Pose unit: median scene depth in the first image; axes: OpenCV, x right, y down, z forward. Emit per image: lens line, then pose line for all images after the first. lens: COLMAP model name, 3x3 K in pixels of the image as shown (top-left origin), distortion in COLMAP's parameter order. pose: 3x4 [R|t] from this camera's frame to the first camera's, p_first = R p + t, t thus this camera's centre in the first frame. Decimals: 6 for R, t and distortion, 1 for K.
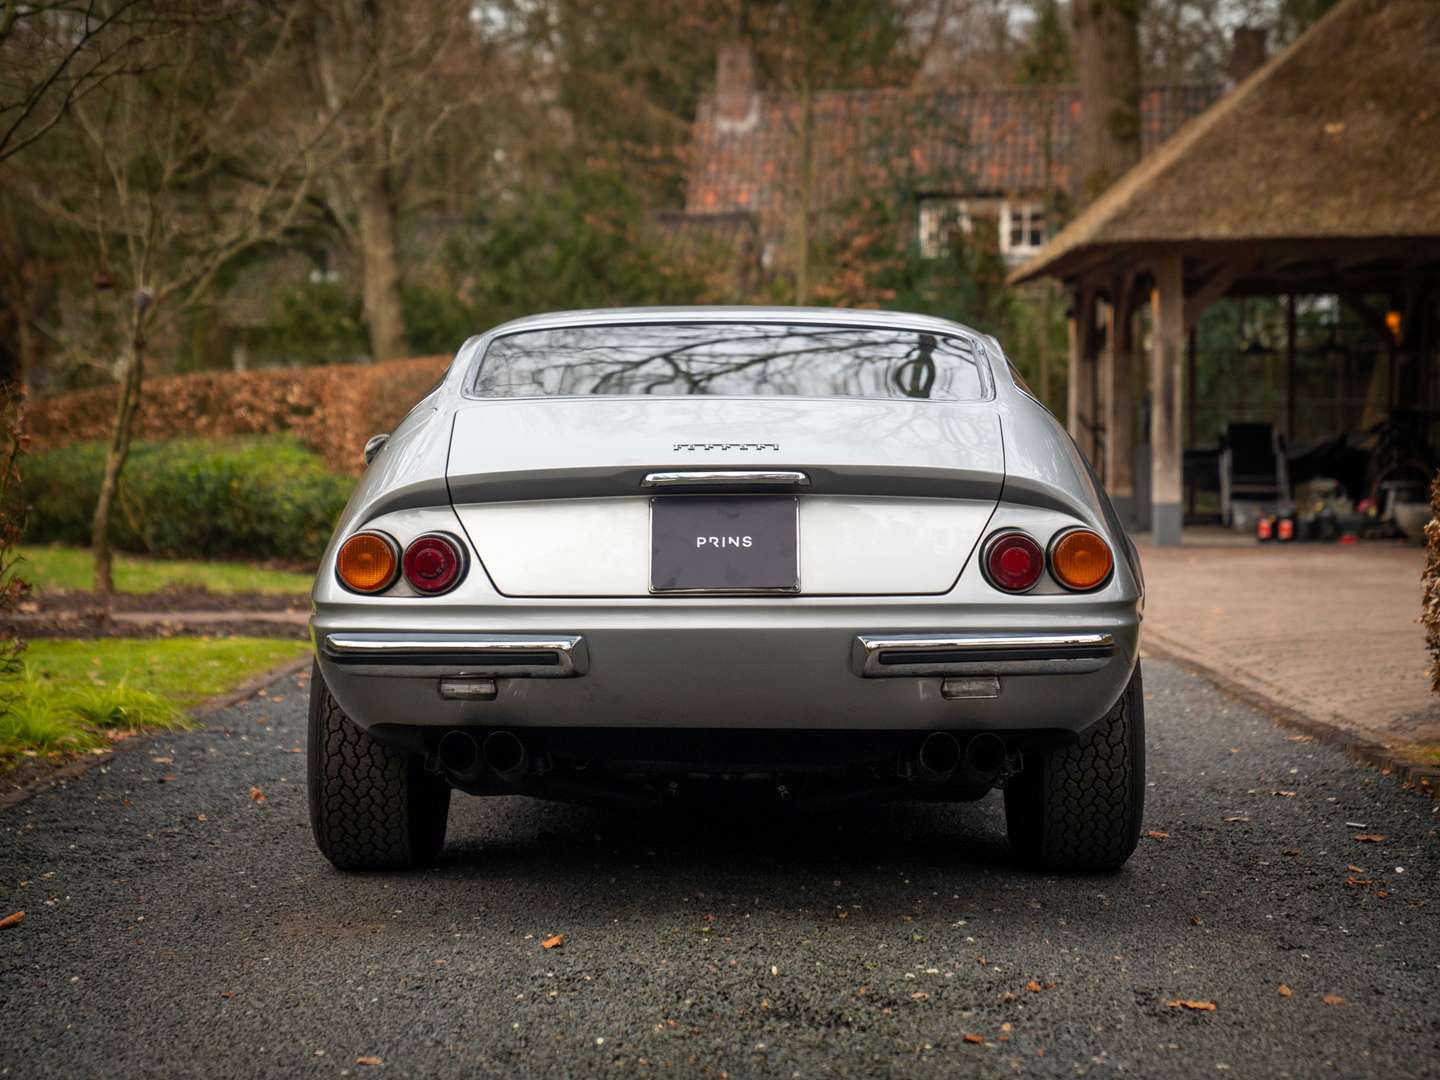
lens RADIAL K [[3049.0, 0, 720.0], [0, 3049.0, 540.0], [0, 0, 1]] dist [0.312310, 0.567727]
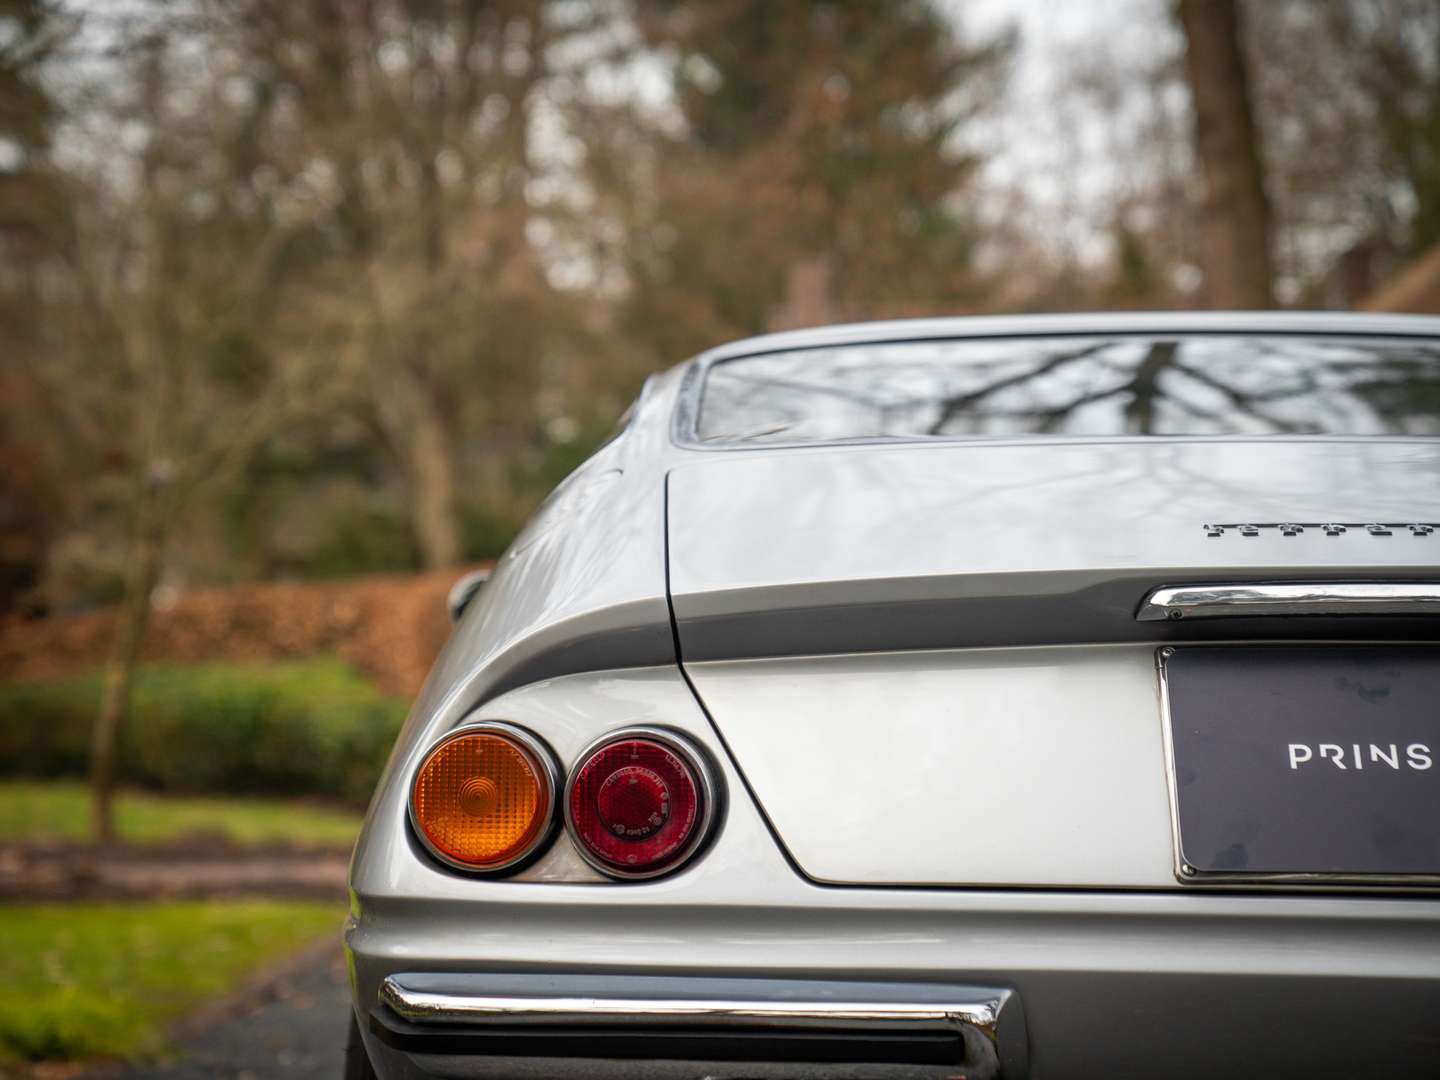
lens RADIAL K [[3052.4, 0, 672.0], [0, 3052.4, 538.7], [0, 0, 1]] dist [0.358864, 0.343435]
pose [[0.999509, 0.001975, -0.031277, -0.070570], [-0.004444, 0.996859, -0.079075, 0.004465], [0.031022, 0.079175, 0.996378, 0.537185]]
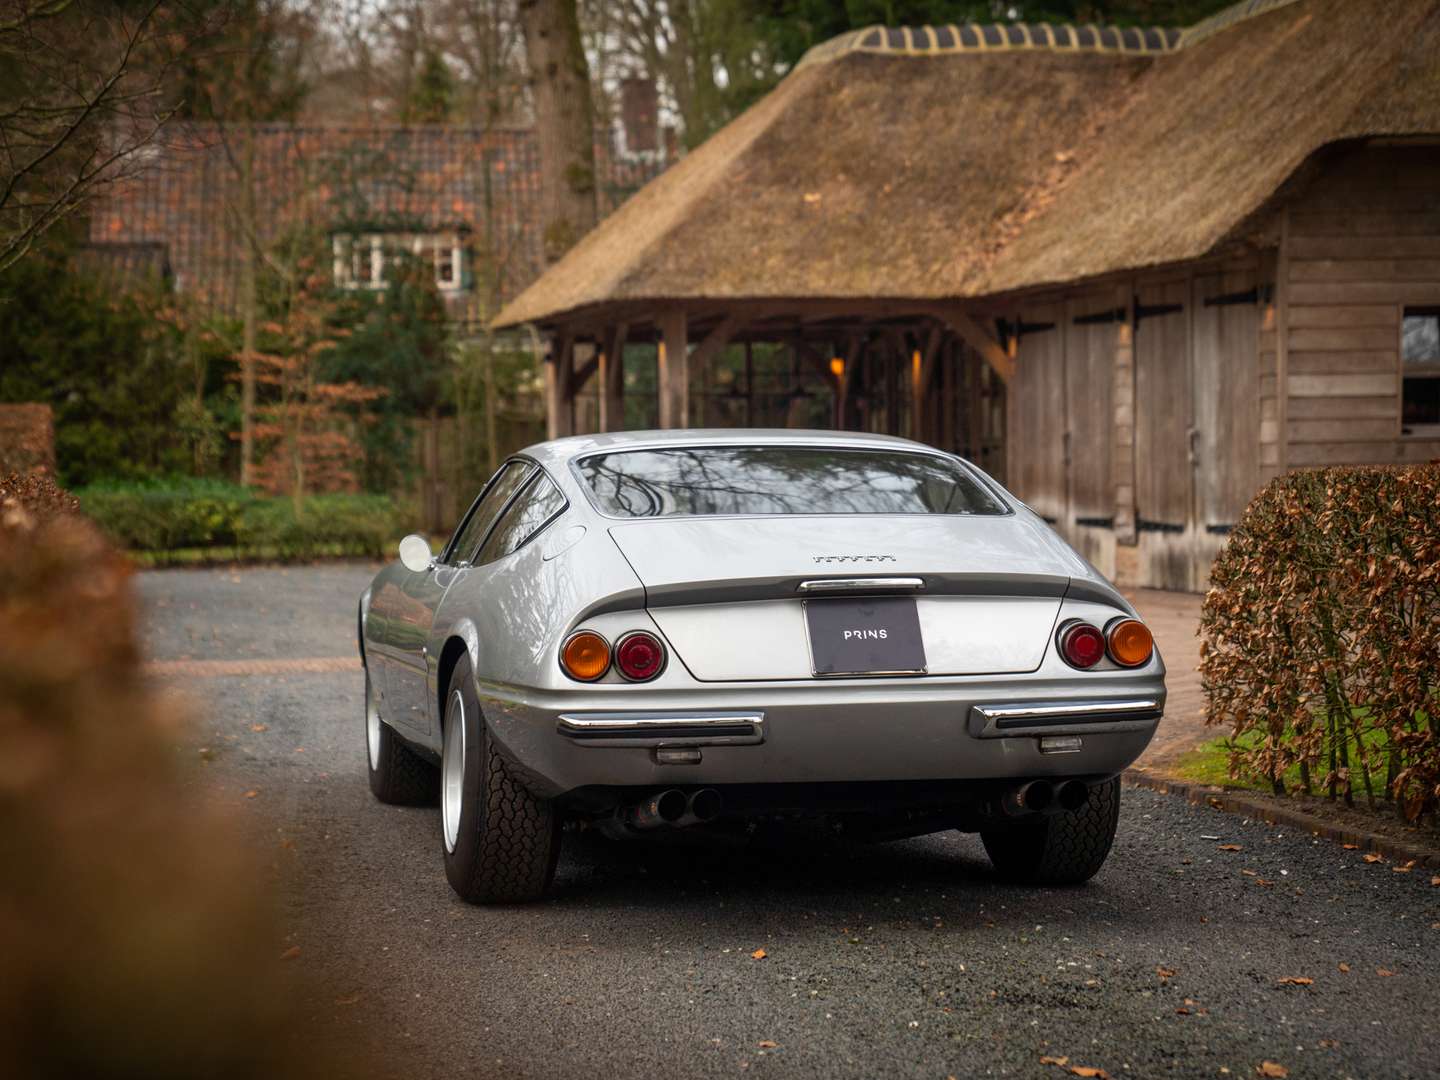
lens RADIAL K [[3049.0, 0, 720.0], [0, 3049.0, 540.0], [0, 0, 1]] dist [0.312310, 0.567727]
pose [[0.975849, -0.013830, 0.218007, -0.308751], [0.015018, 0.999880, -0.003792, -0.032202], [-0.217928, 0.006974, 0.975940, -0.213952]]
